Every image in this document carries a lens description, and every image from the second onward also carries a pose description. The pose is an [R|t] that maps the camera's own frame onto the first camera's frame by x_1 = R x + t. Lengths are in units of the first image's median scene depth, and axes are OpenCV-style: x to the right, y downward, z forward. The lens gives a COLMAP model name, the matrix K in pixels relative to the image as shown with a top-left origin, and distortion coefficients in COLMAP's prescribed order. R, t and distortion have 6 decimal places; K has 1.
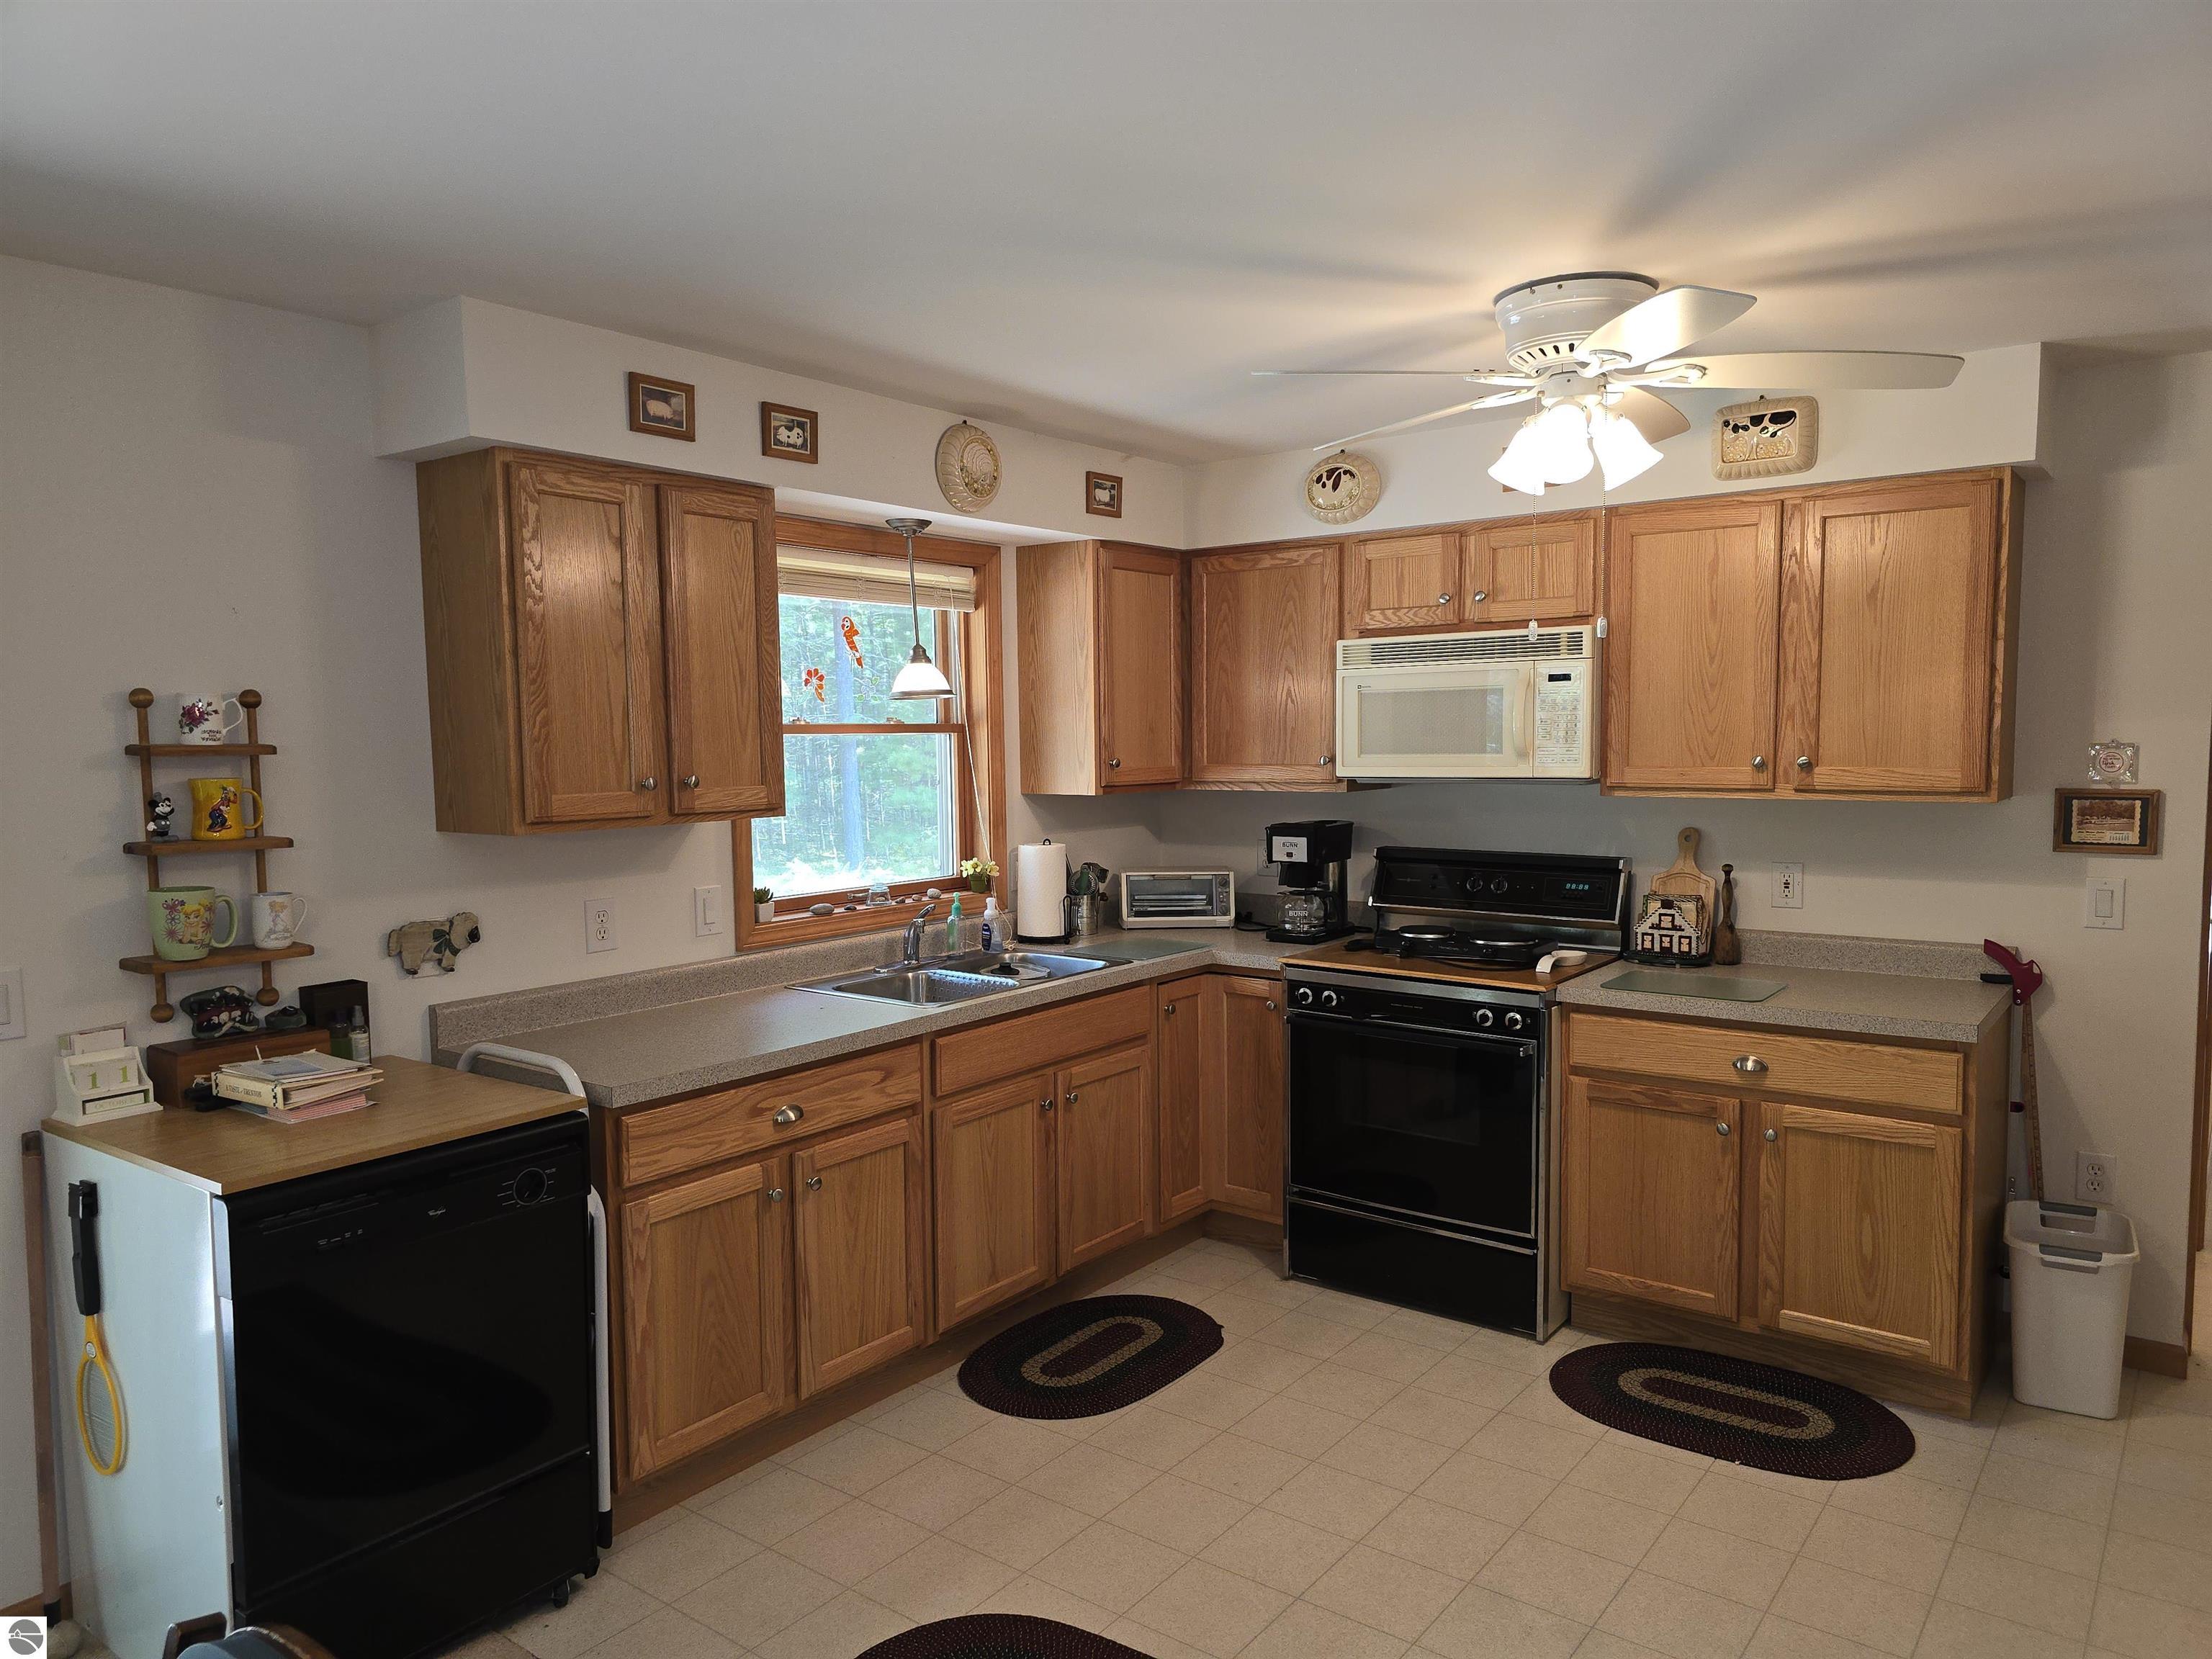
lens RADIAL K [[1478.9, 0, 1116.4], [0, 1478.9, 851.2], [0, 0, 1]] dist [0.042813, -0.032136]
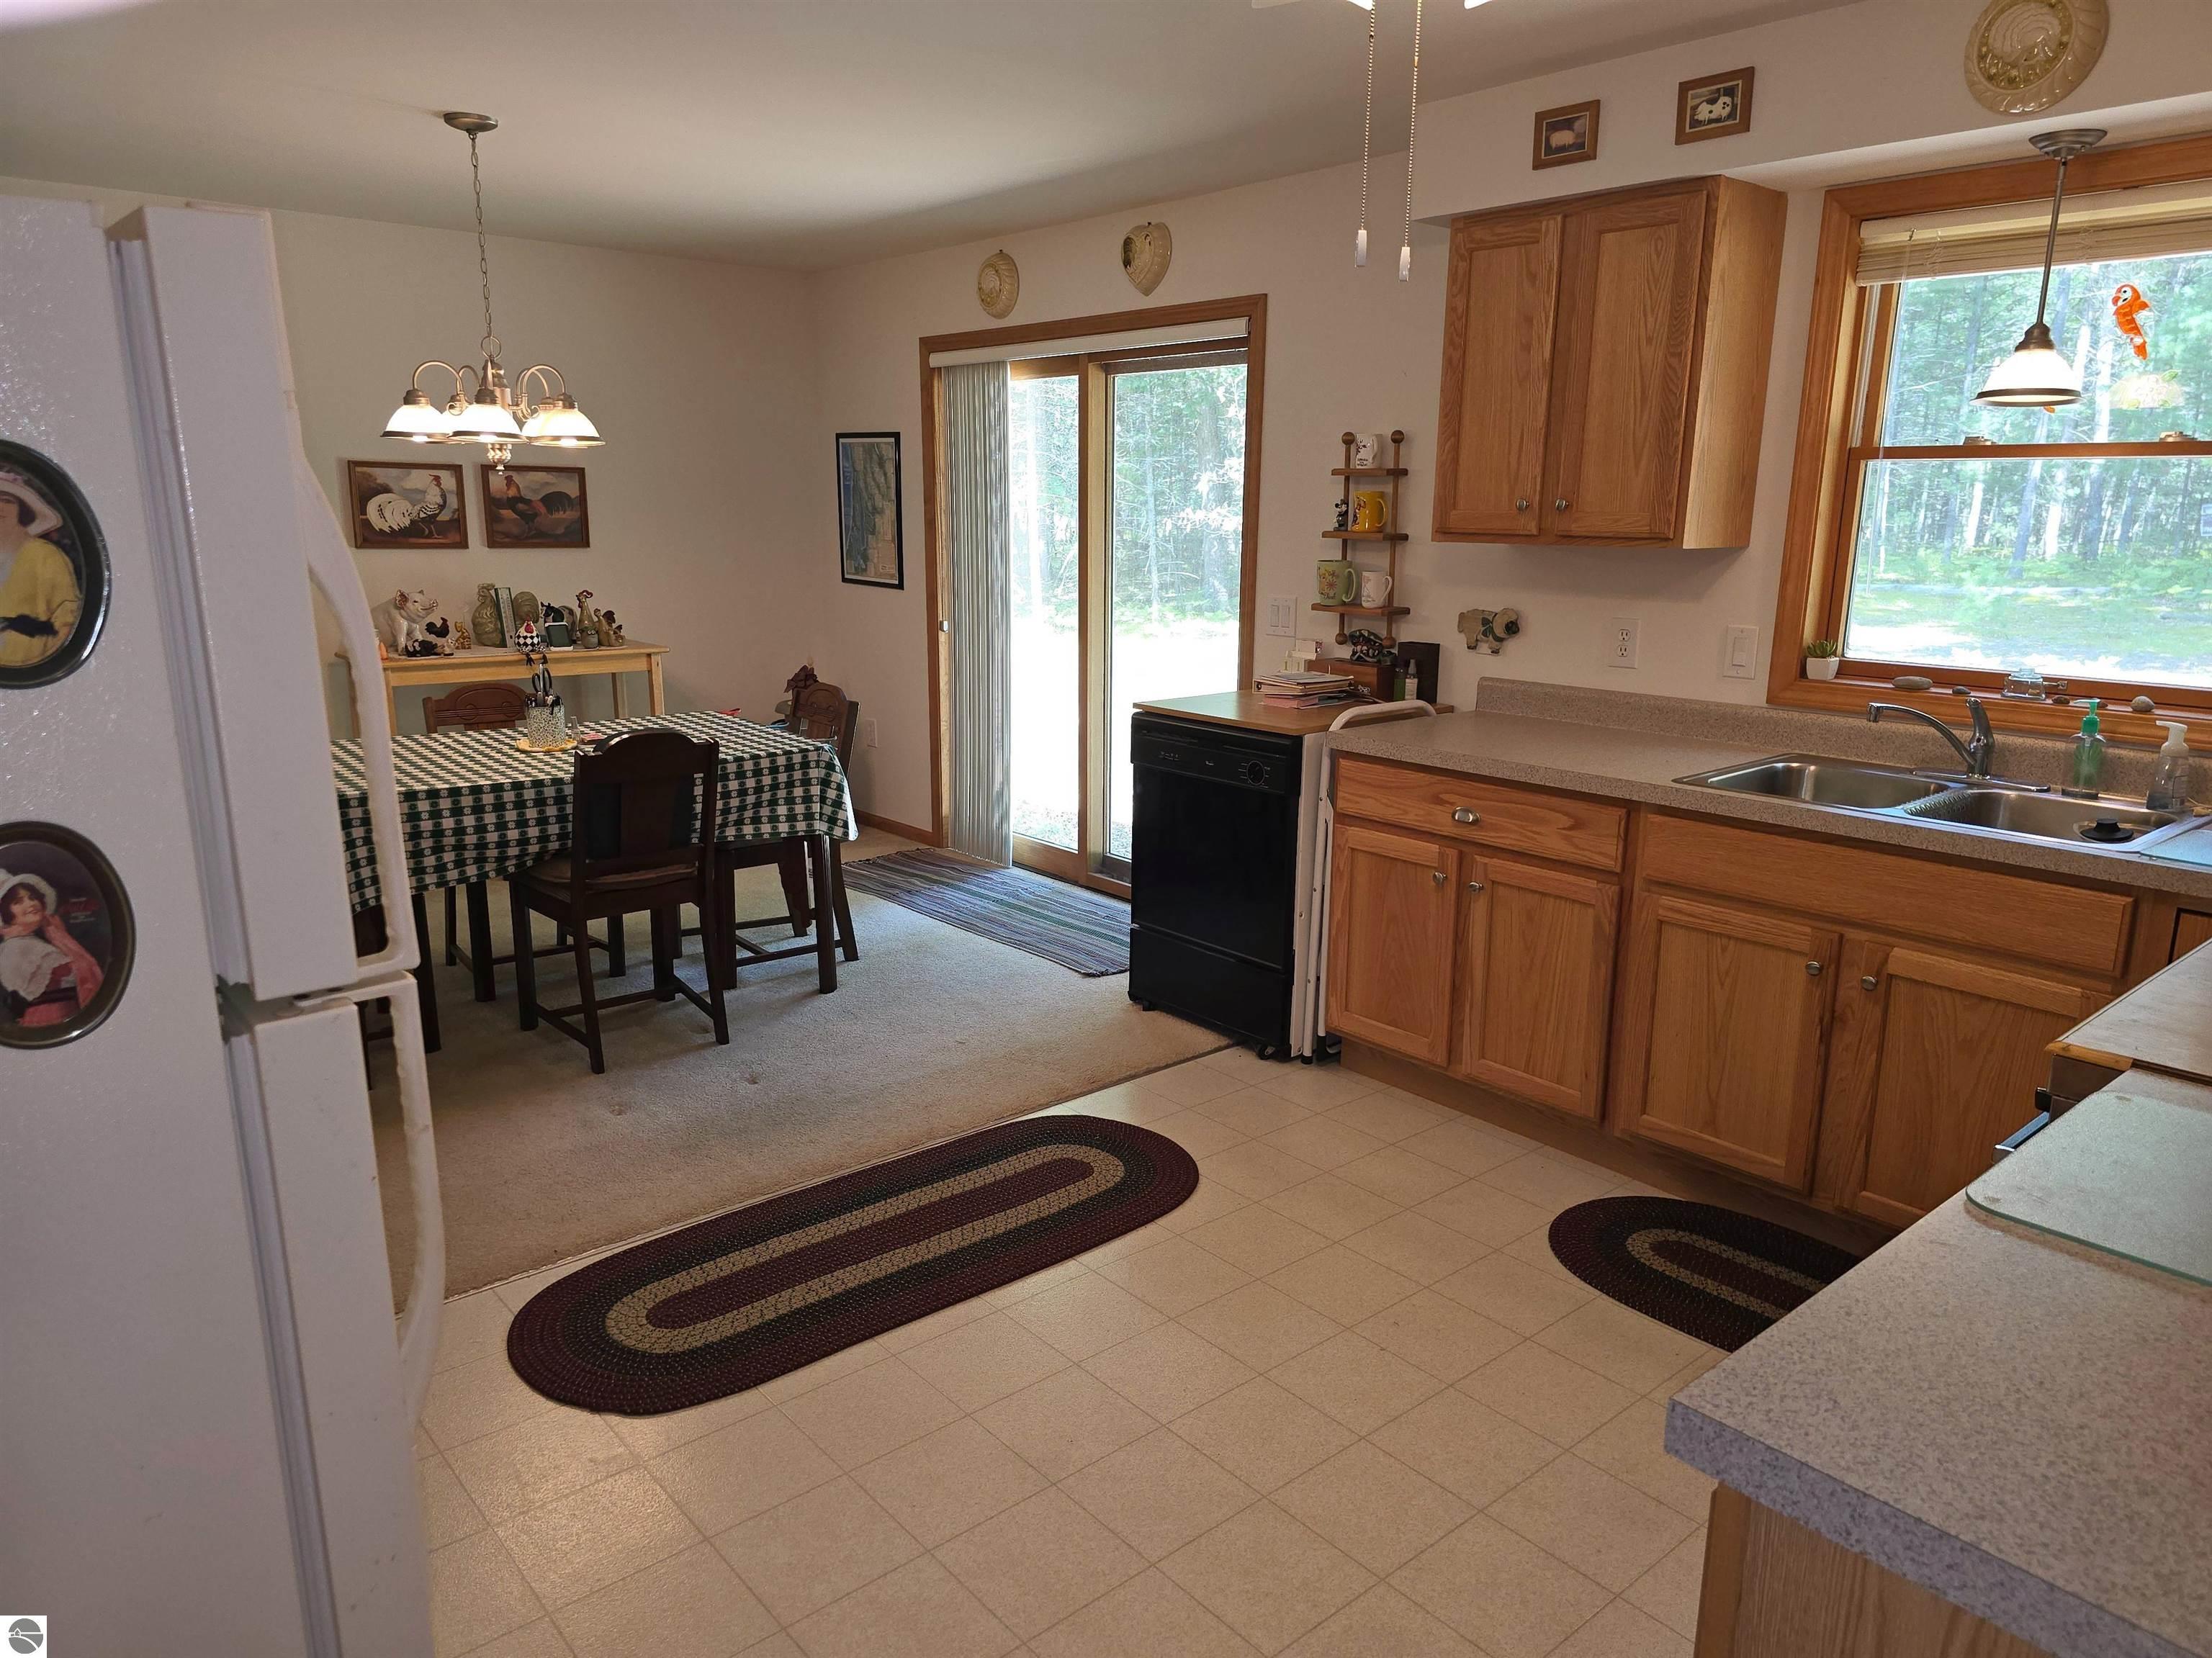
lens RADIAL K [[1478.8, 0, 1112.7], [0, 1478.8, 843.4], [0, 0, 1]] dist [0.042813, -0.032136]
pose [[-0.203532, 0.234160, -0.950654, 0.883667], [-0.088068, 0.962664, 0.255973, -0.060131], [0.975099, 0.135821, -0.175311, 0.949823]]
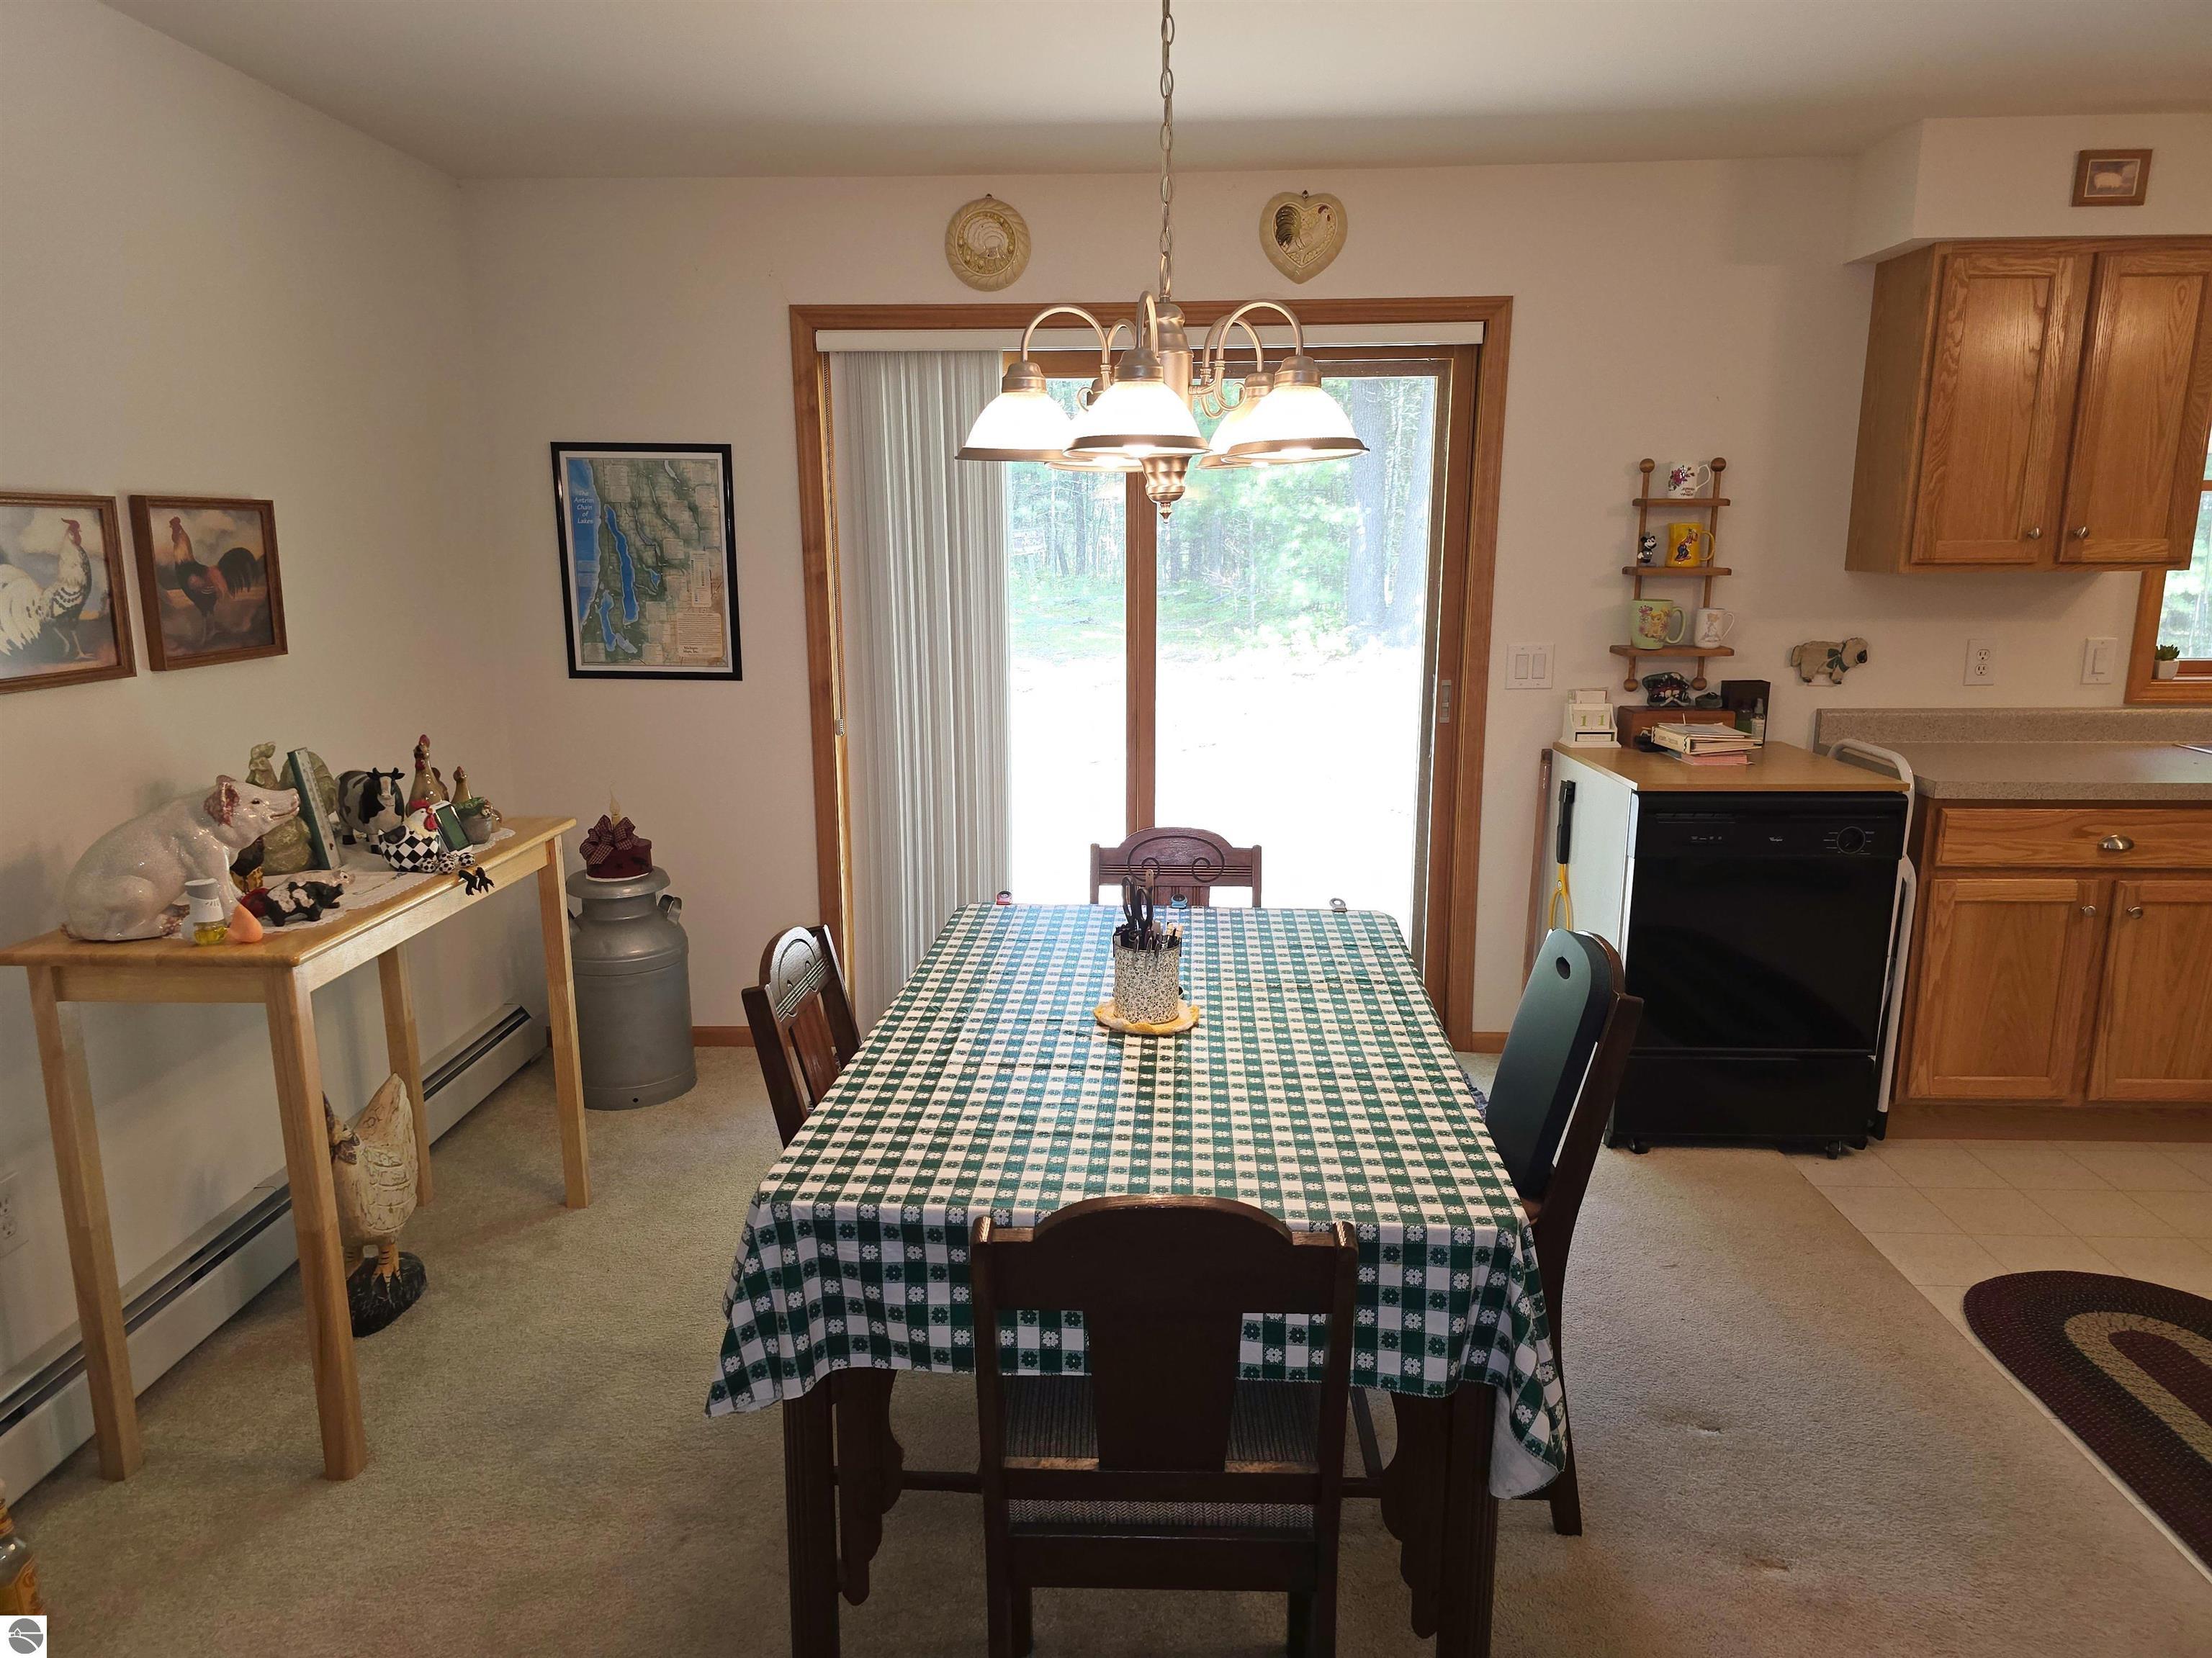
lens RADIAL K [[1478.8, 0, 1100.5], [0, 1478.8, 842.2], [0, 0, 1]] dist [0.042813, -0.032136]
pose [[0.577301, 0.181403, -0.796126, 0.226789], [-0.069170, 0.982369, 0.173683, 0.037052], [0.813597, -0.045200, 0.579670, -0.249956]]
